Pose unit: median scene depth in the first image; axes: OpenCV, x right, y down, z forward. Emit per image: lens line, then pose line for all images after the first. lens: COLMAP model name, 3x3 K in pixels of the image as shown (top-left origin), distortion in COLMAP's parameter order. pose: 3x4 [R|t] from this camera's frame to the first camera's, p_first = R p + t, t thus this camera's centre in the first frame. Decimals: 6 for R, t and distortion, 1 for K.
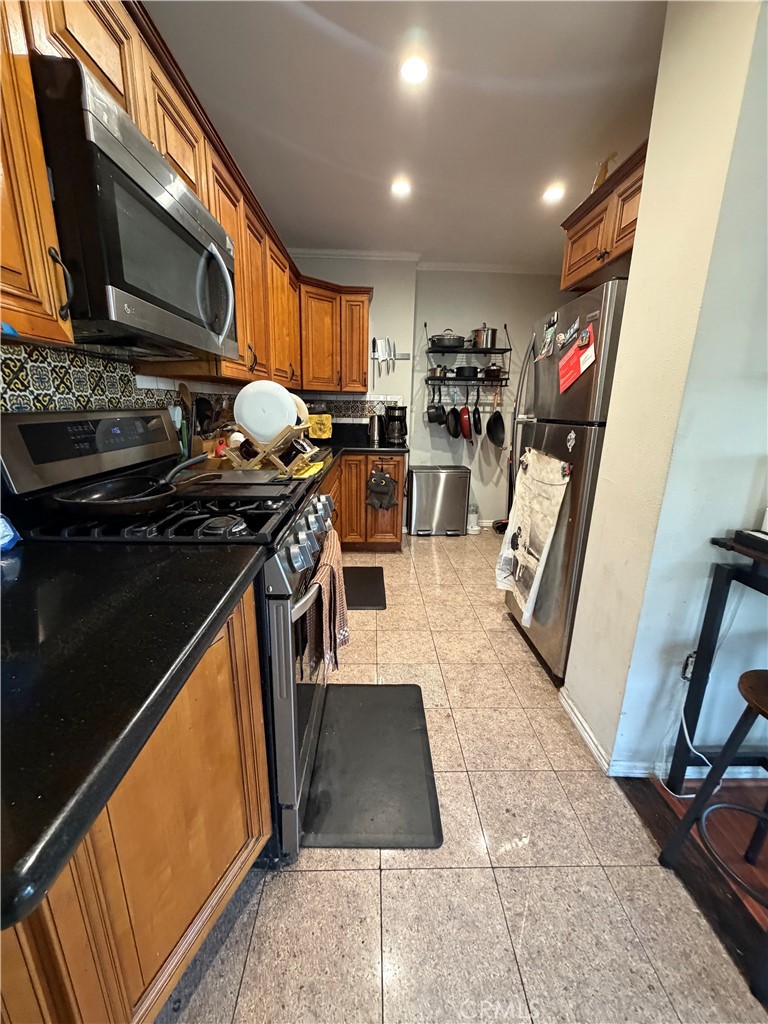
lens RADIAL K [[408.8, 0, 383.7], [0, 408.8, 514.0], [0, 0, 1]] dist [0.000197, 0.000299]
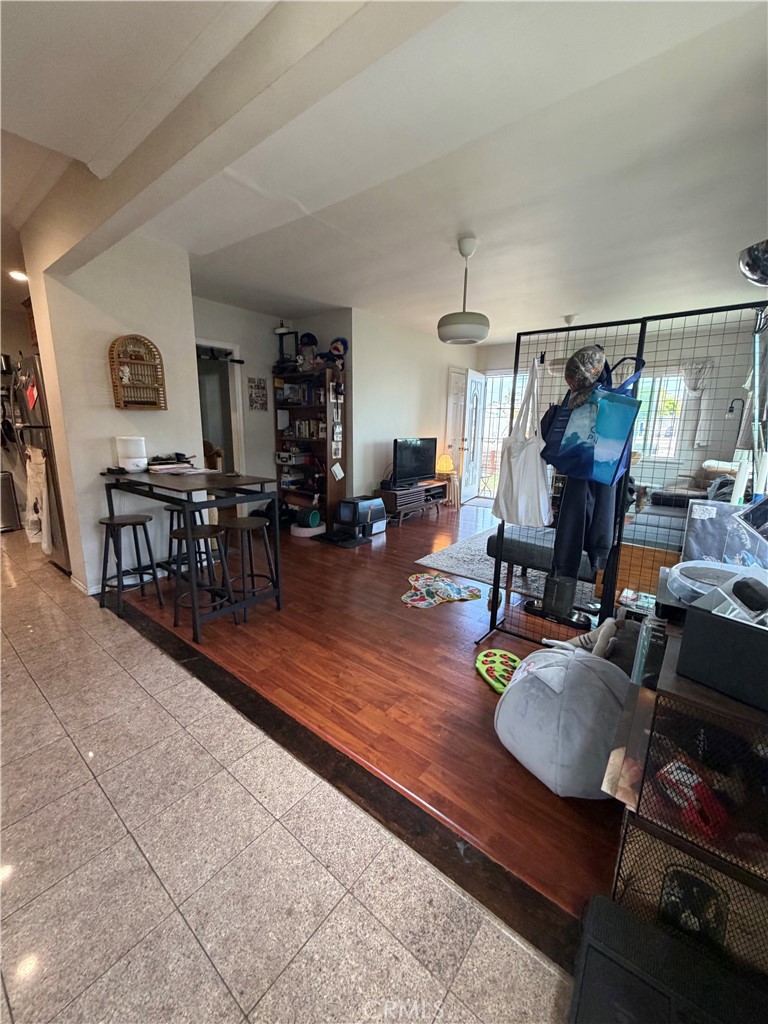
lens RADIAL K [[408.8, 0, 381.9], [0, 408.8, 509.9], [0, 0, 1]] dist [0.000197, 0.000299]
pose [[0.652768, -0.170197, 0.738191, 0.025854], [0.196506, 0.979124, 0.051980, 0.154504], [-0.731627, 0.111128, 0.672586, -0.586083]]
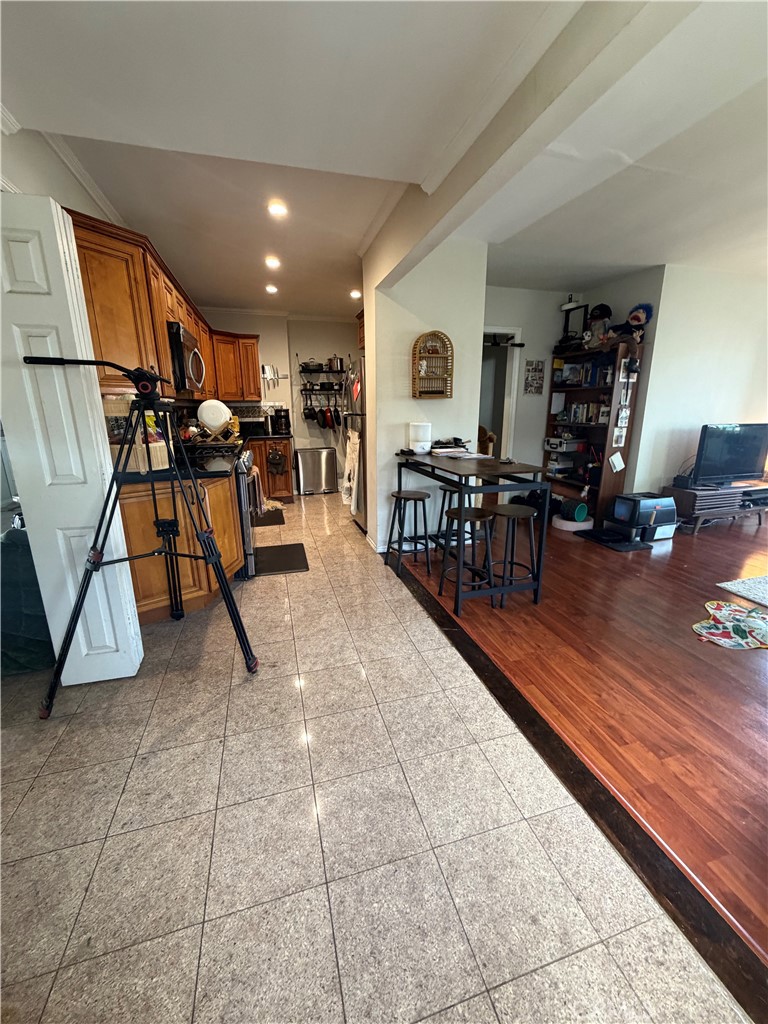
lens RADIAL K [[408.8, 0, 383.2], [0, 408.8, 508.9], [0, 0, 1]] dist [0.000197, 0.000299]
pose [[0.968435, -0.089189, 0.232762, 0.008295], [0.091639, 0.995792, 0.000288, 0.143467], [-0.231808, 0.021051, 0.972534, -0.570544]]
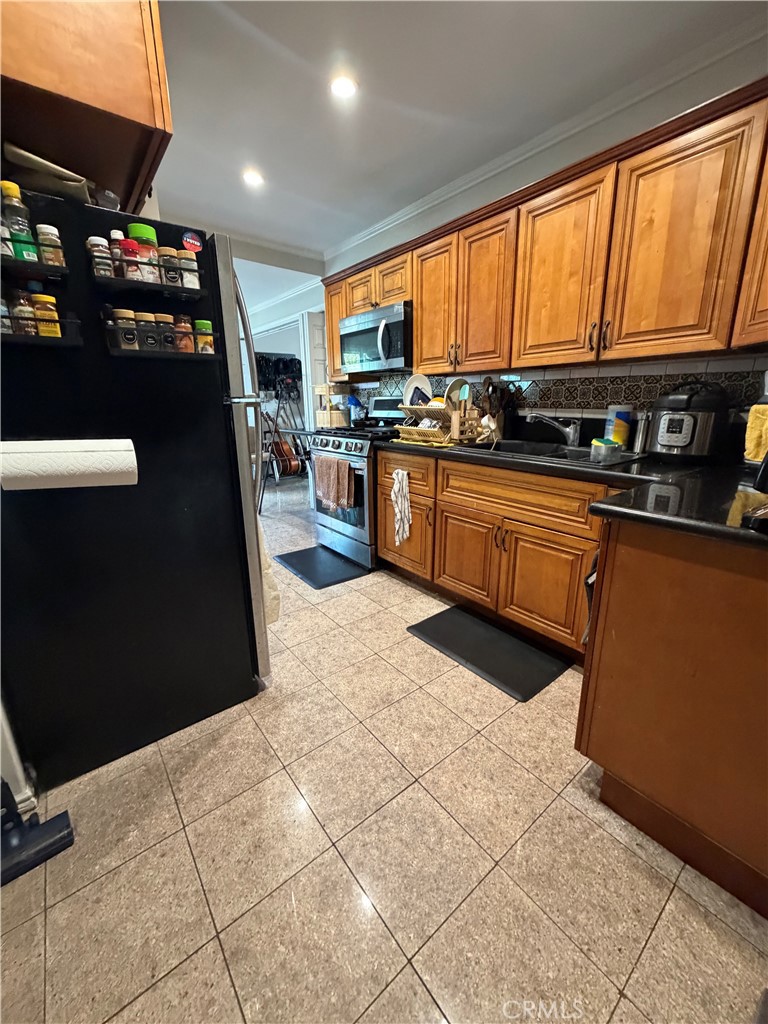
lens RADIAL K [[408.8, 0, 384.2], [0, 408.8, 509.6], [0, 0, 1]] dist [0.000197, 0.000299]
pose [[-0.800631, 0.141892, -0.582113, 0.345975], [-0.160118, 0.885548, 0.436080, -0.241951], [0.577366, 0.442347, -0.686278, 1.003852]]
